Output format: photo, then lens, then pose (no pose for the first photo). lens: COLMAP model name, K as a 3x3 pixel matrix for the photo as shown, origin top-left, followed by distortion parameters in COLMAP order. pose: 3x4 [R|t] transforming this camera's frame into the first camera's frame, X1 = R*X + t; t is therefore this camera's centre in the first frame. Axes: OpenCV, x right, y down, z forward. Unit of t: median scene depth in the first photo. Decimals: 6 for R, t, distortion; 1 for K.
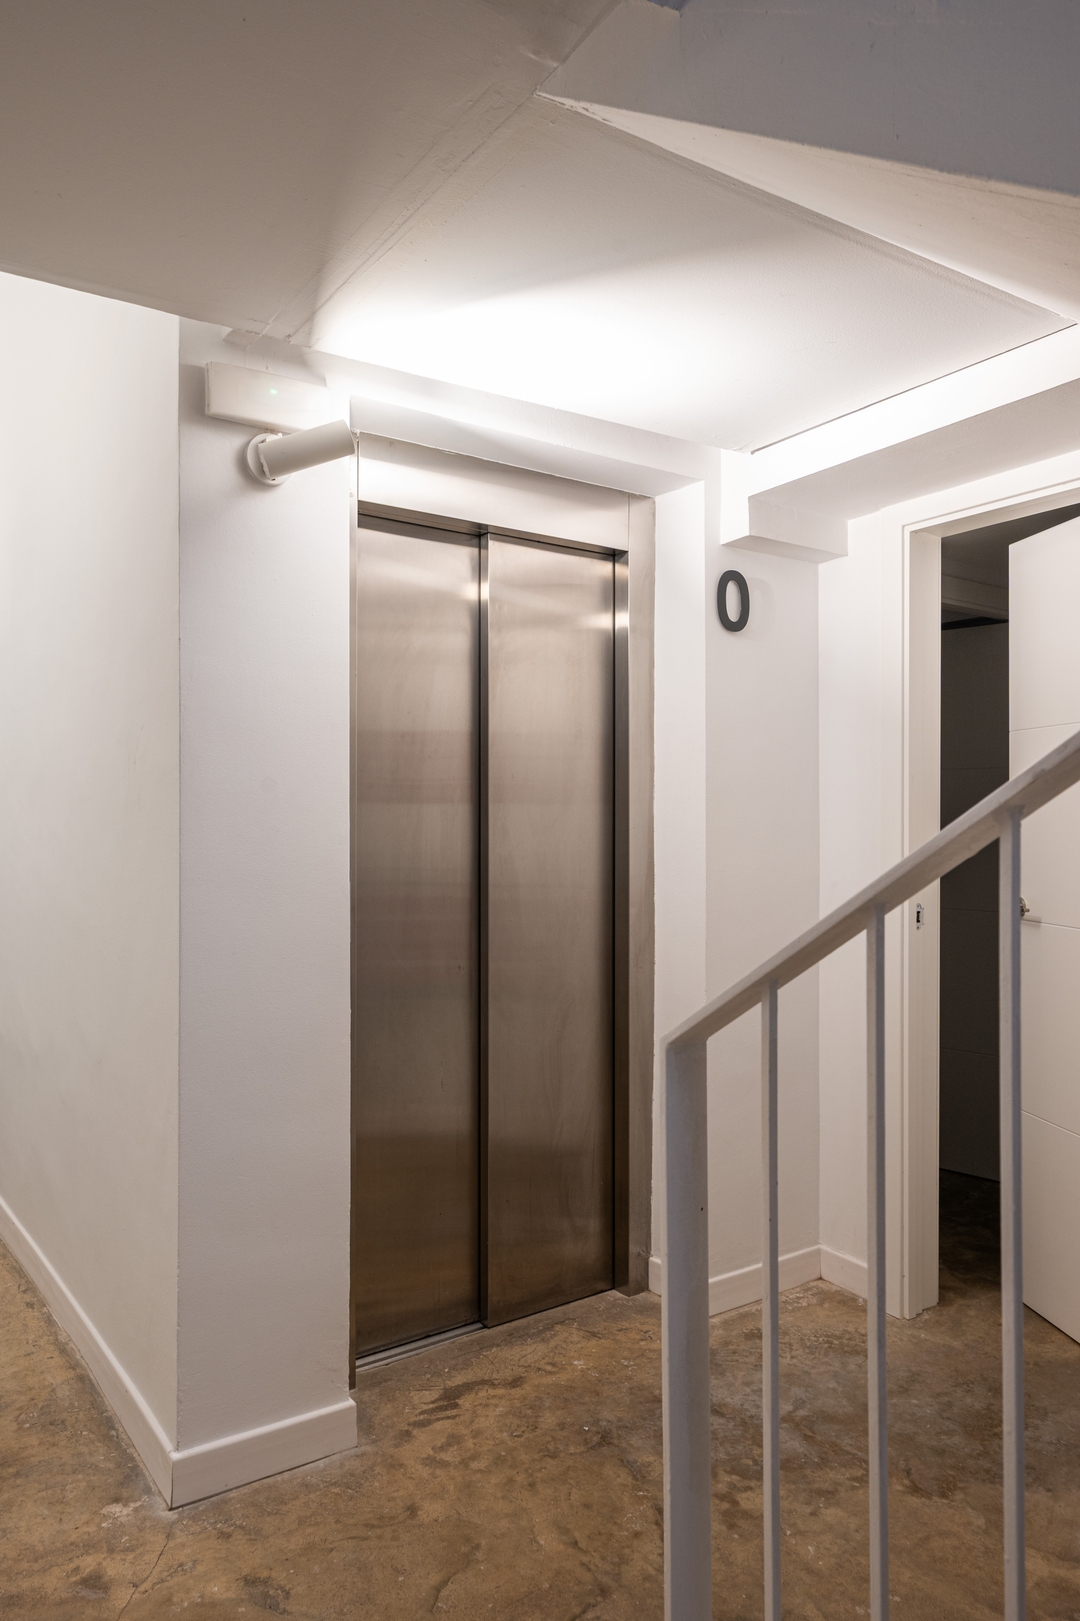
lens RADIAL K [[1111.0, 0, 542.8], [0, 1111.0, 811.4], [0, 0, 1]] dist [-0.002550, 0.000293]
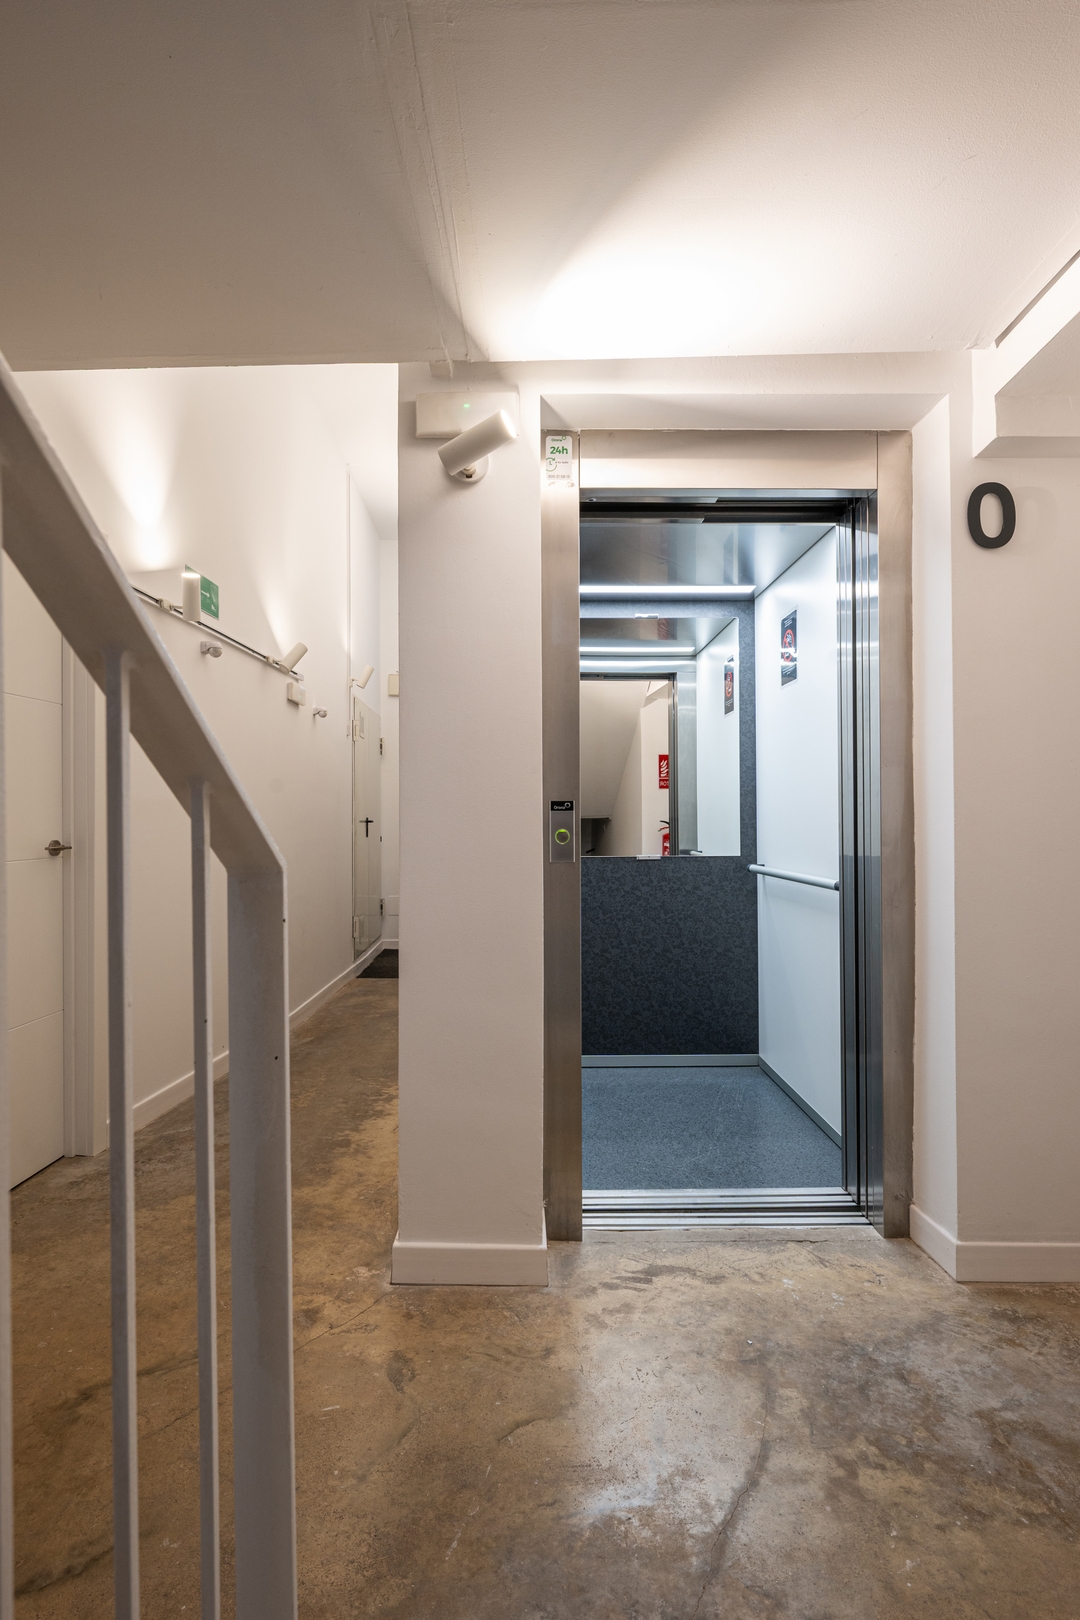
lens RADIAL K [[837.6, 0, 532.0], [0, 837.6, 816.7], [0, 0, 1]] dist [0.000557, 0.000013]
pose [[0.814880, -0.007212, -0.579584, 0.339684], [0.007002, 0.999972, -0.002599, 0.078484], [0.579587, -0.001940, 0.814908, 0.271696]]
